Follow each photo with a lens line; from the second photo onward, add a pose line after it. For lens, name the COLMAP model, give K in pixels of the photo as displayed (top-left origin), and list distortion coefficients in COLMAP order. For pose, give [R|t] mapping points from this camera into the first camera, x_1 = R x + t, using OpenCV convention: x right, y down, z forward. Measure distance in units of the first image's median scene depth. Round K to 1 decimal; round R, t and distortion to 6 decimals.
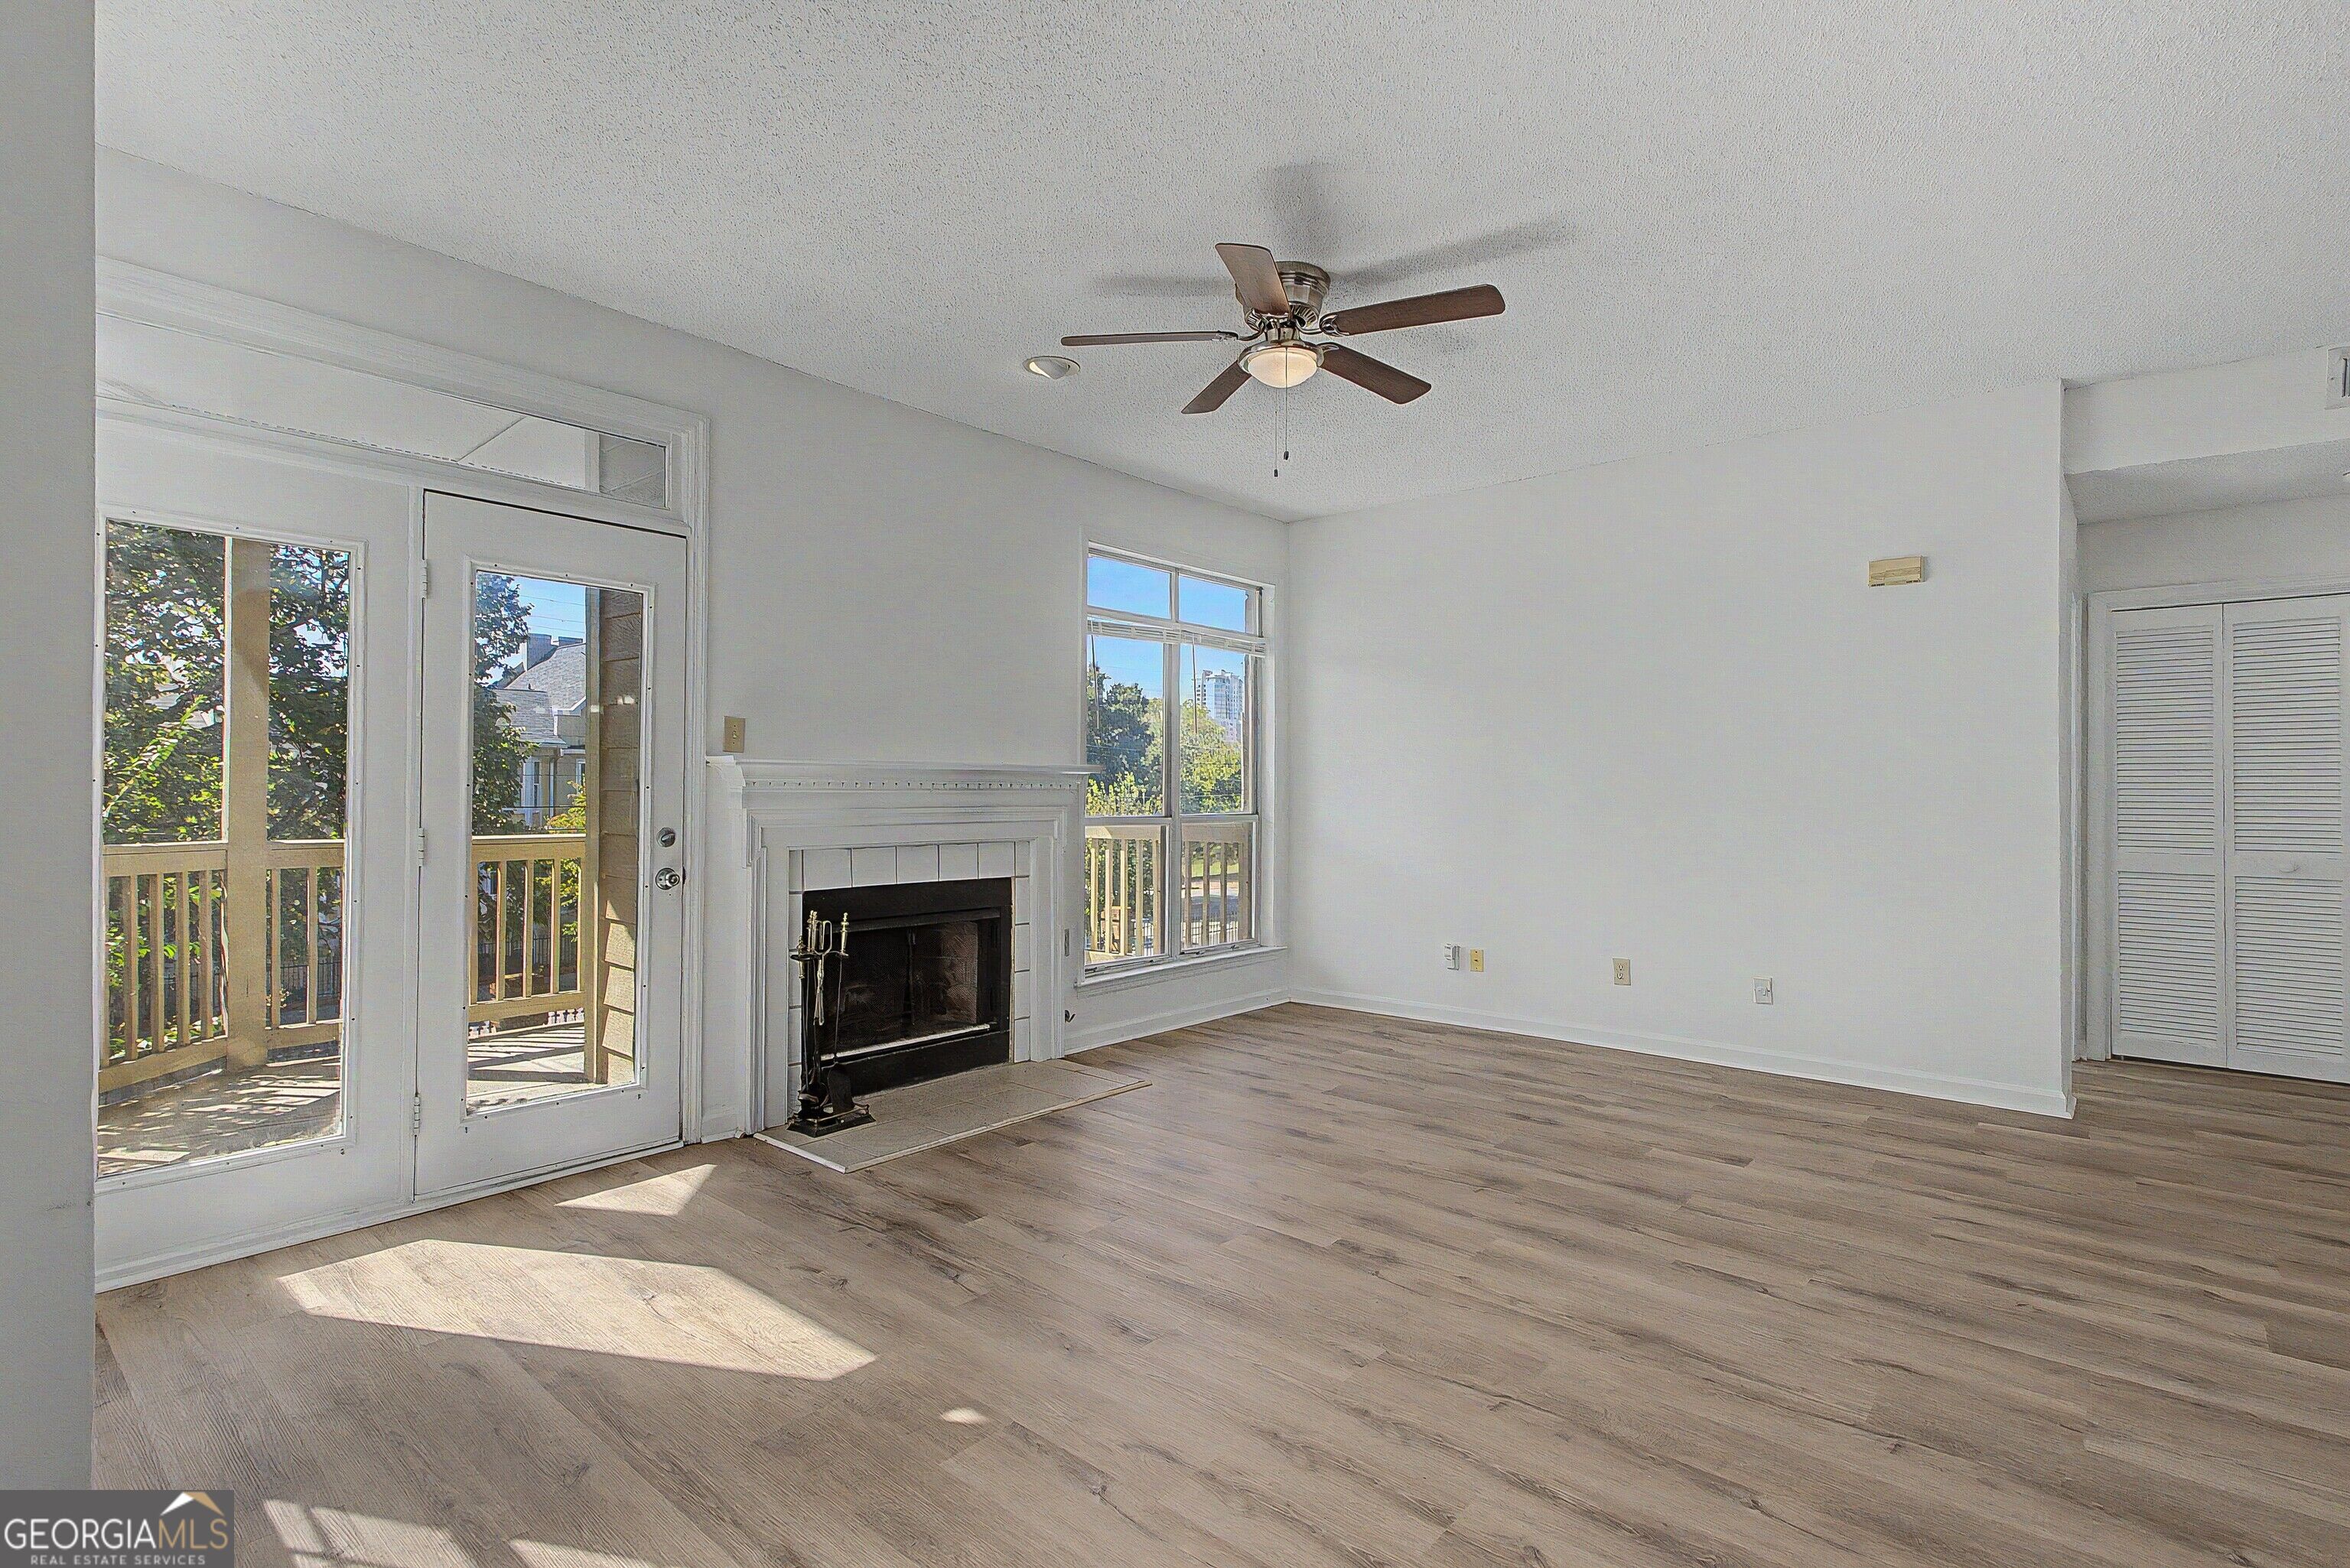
lens RADIAL K [[1111.1, 0, 1155.5], [0, 1111.1, 786.4], [0, 0, 1]] dist [0.003867, 0.000576]
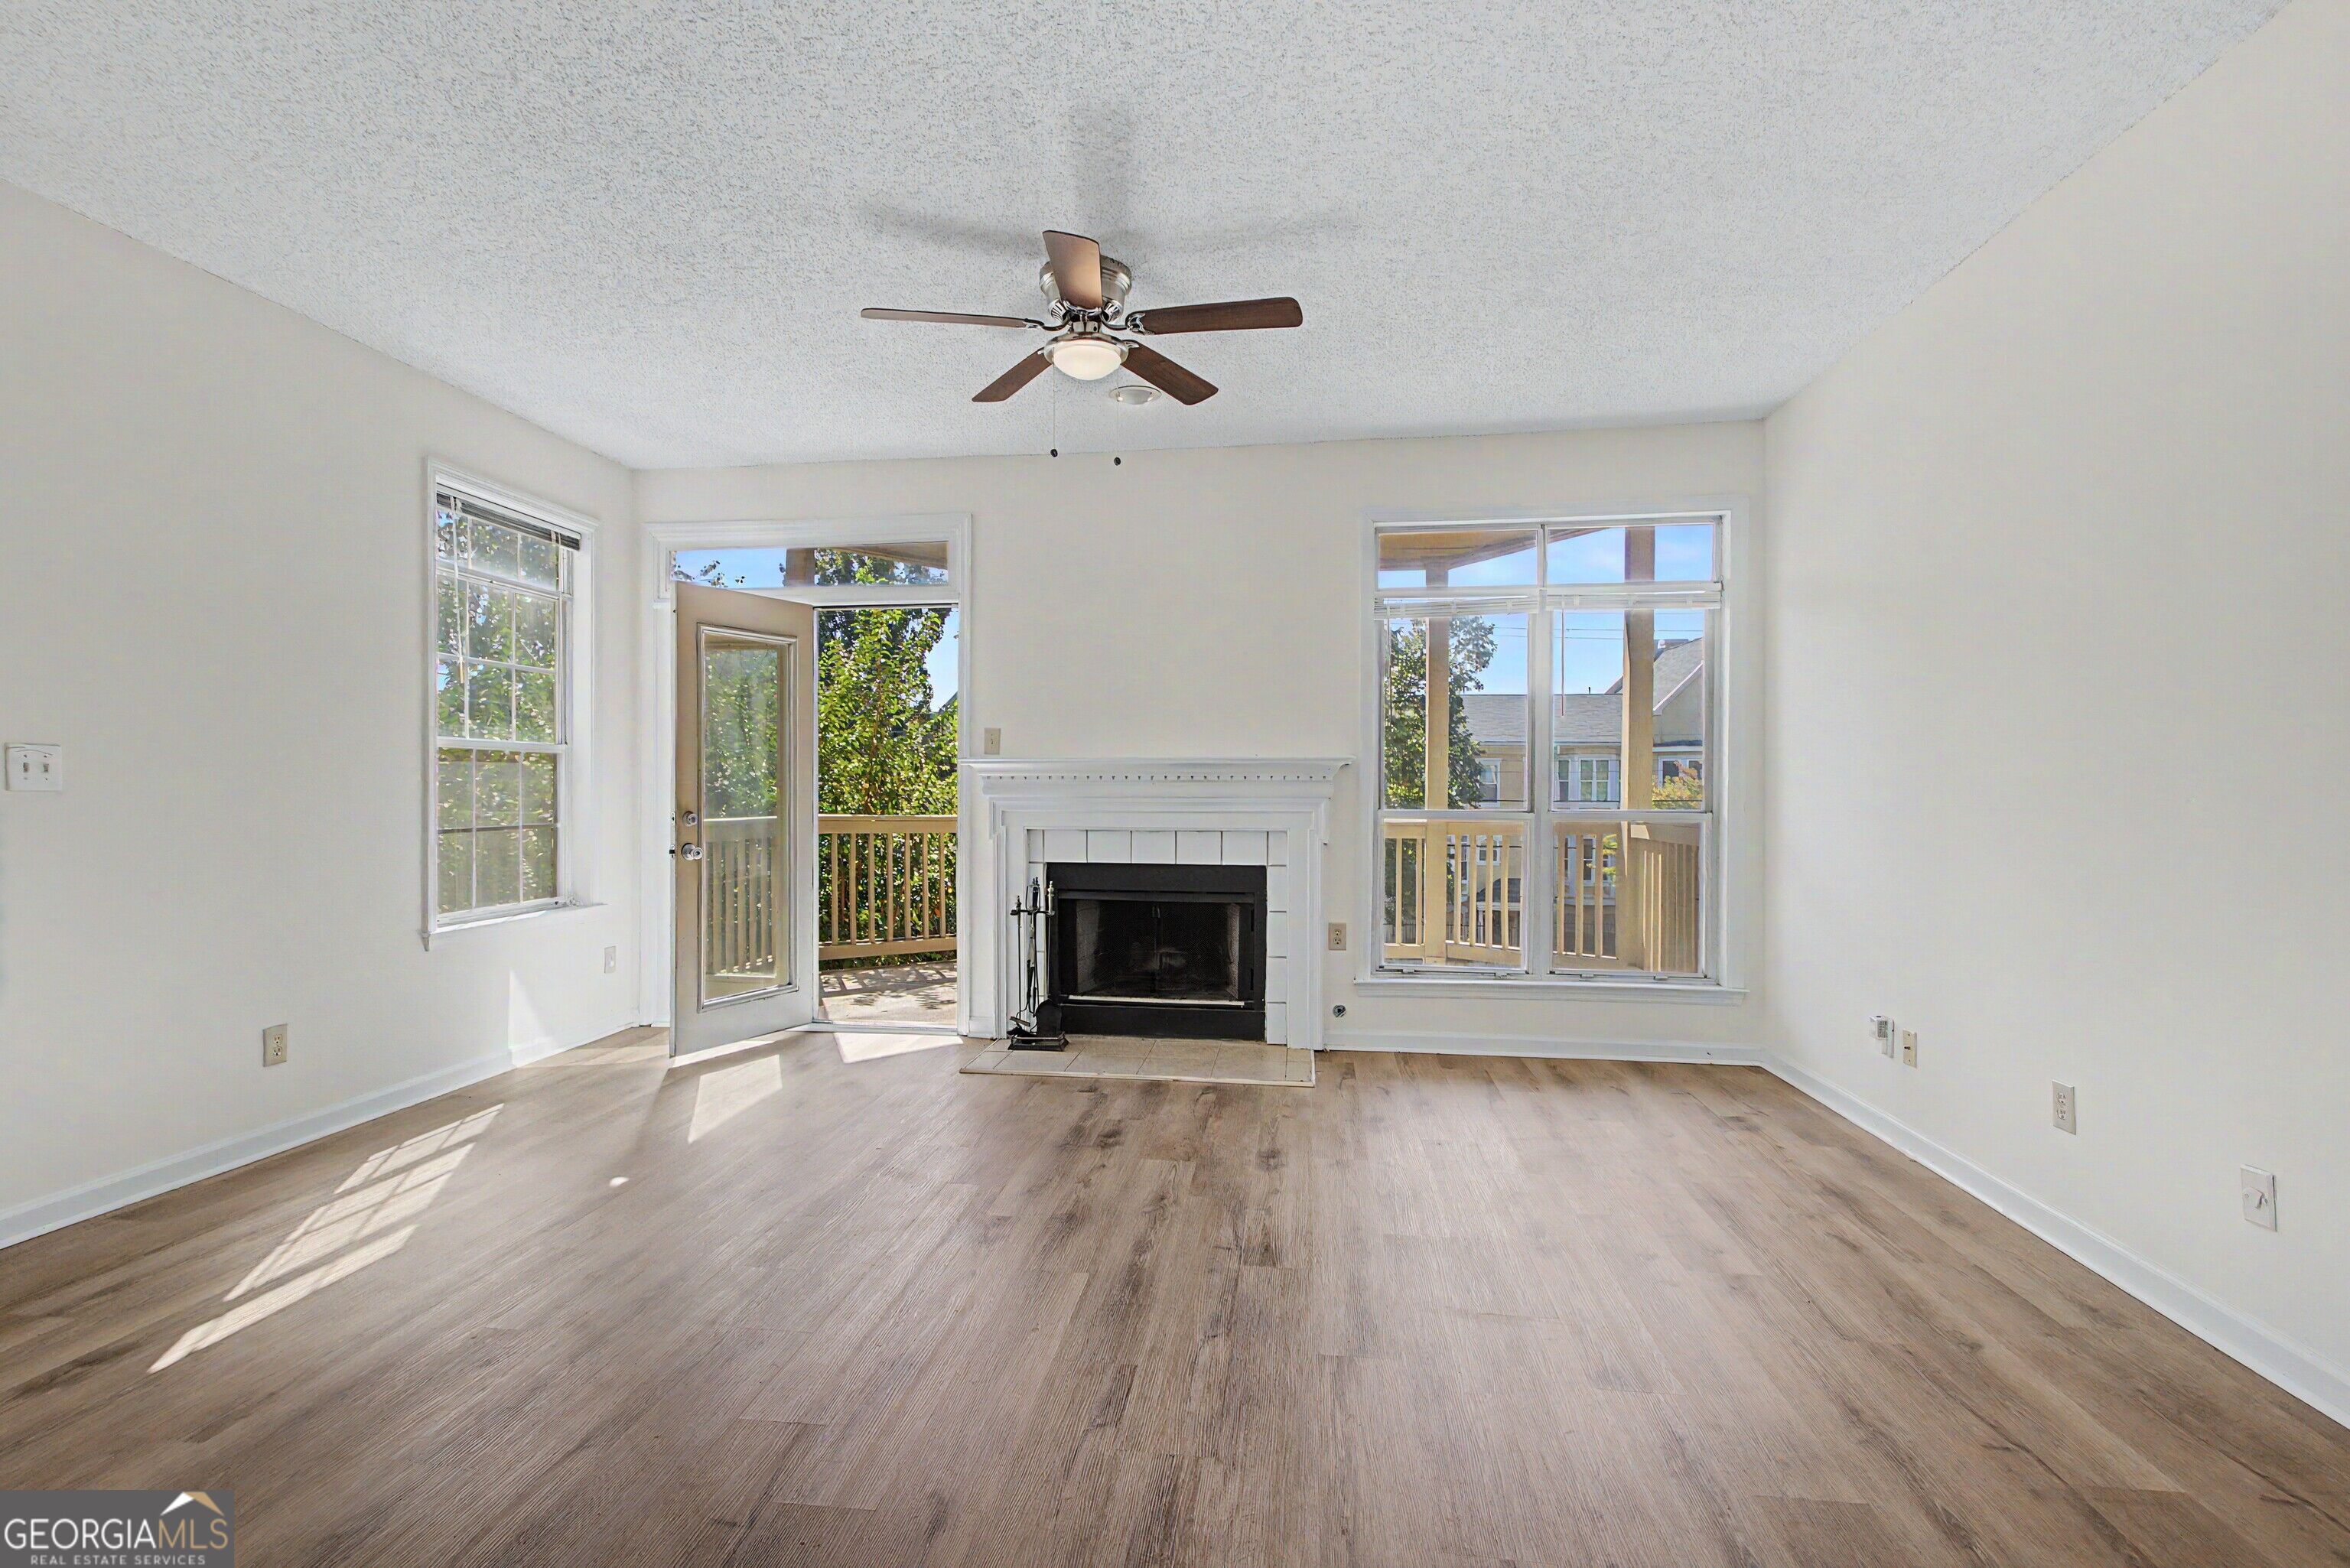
lens RADIAL K [[1090.9, 0, 1152.9], [0, 1090.9, 786.7], [0, 0, 1]] dist [0.004102, -0.000199]
pose [[0.547926, -0.001859, -0.836525, 0.826082], [0.003726, 0.999993, 0.000218, 0.008276], [0.836519, -0.003237, 0.547929, 0.428313]]
